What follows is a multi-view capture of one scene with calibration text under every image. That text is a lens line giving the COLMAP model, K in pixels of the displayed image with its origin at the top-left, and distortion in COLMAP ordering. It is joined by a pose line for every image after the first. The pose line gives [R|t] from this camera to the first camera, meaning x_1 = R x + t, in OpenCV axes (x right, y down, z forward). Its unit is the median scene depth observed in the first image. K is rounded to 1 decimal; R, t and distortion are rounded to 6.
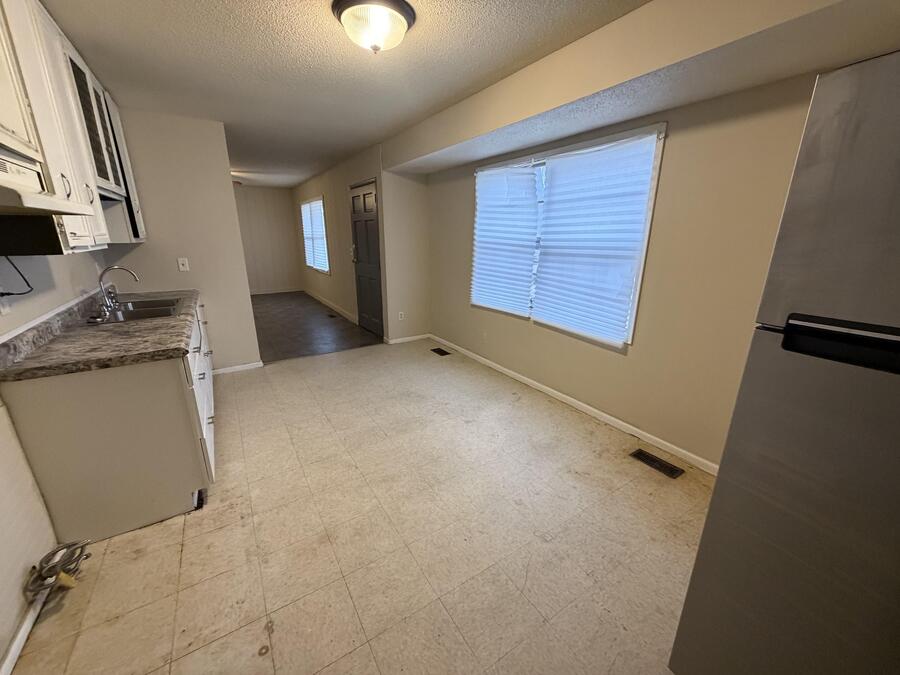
lens RADIAL K [[358.3, 0, 451.5], [0, 358.3, 338.6], [0, 0, 1]] dist [-0.002235, -0.000460]
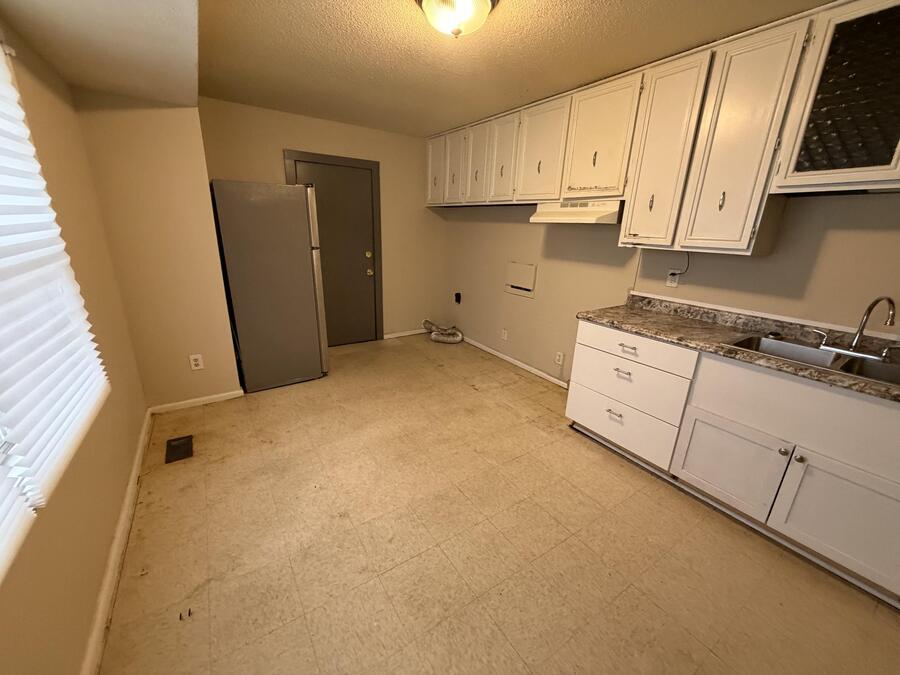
lens RADIAL K [[358.3, 0, 446.1], [0, 358.3, 339.5], [0, 0, 1]] dist [-0.002235, -0.000460]
pose [[-0.999304, -0.033475, -0.016456, -0.156073], [-0.036966, 0.829697, 0.556989, -0.525460], [-0.004992, 0.557210, -0.830357, 1.779430]]
